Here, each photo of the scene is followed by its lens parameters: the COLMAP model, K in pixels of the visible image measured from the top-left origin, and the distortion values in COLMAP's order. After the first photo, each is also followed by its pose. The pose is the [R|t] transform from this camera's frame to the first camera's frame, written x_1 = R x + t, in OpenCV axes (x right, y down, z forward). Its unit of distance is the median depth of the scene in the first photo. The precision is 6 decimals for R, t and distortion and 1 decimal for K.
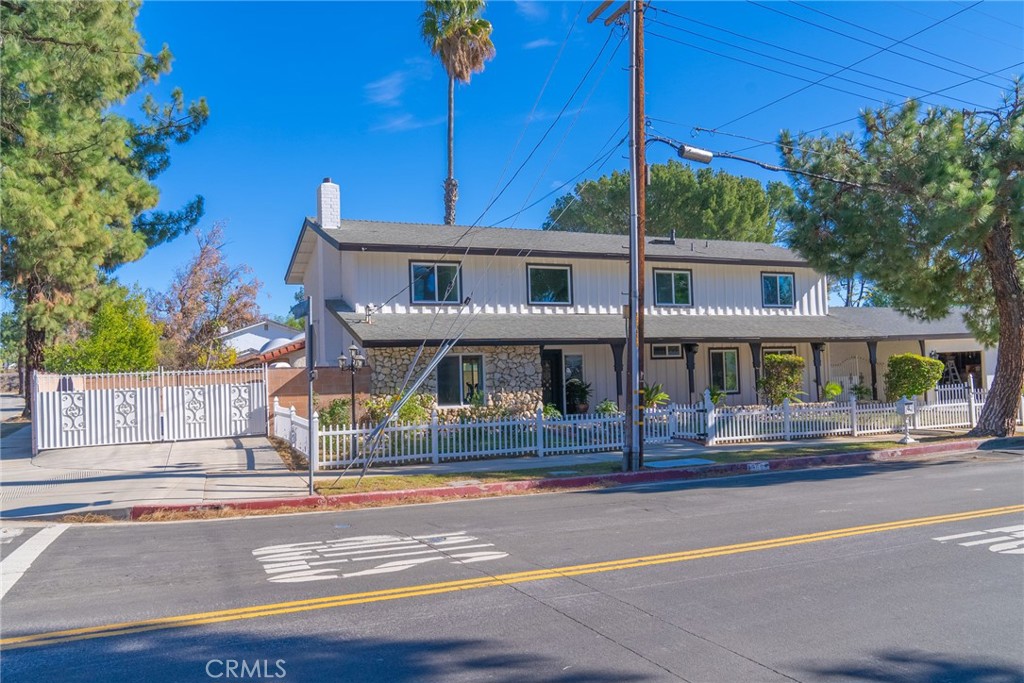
lens RADIAL K [[816.6, 0, 512.2], [0, 816.6, 344.9], [0, 0, 1]] dist [0.007526, 0.000419]
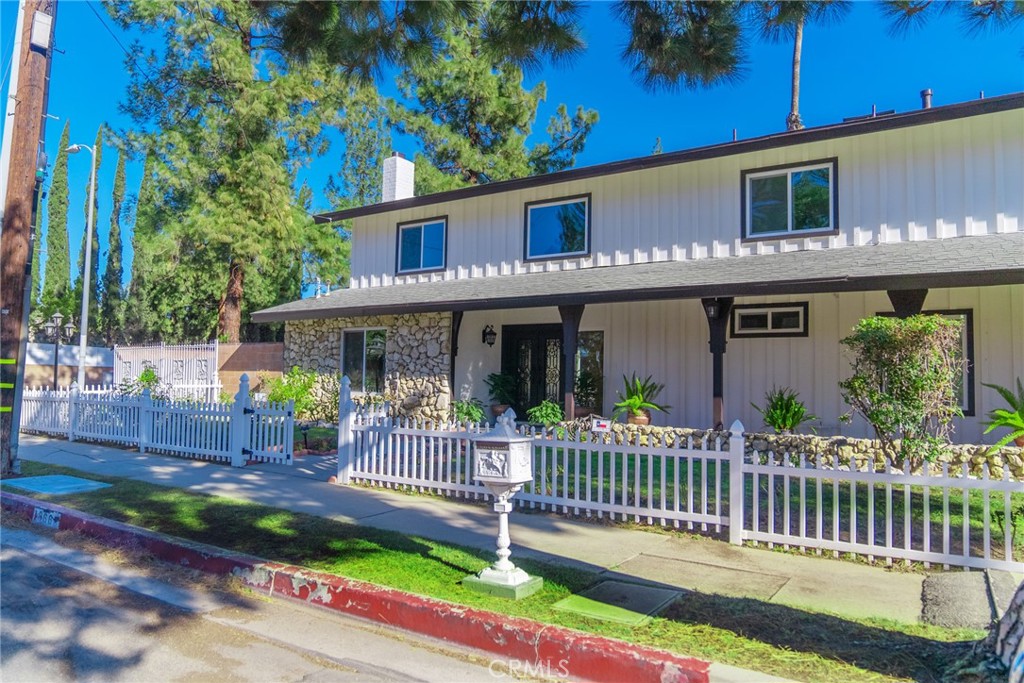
lens RADIAL K [[709.3, 0, 516.2], [0, 709.3, 343.5], [0, 0, 1]] dist [-0.013429, 0.001686]
pose [[0.499984, -0.011549, -0.865958, 0.583487], [-0.006154, 0.999838, -0.016888, 0.034819], [0.866013, 0.013773, 0.499832, 0.735349]]
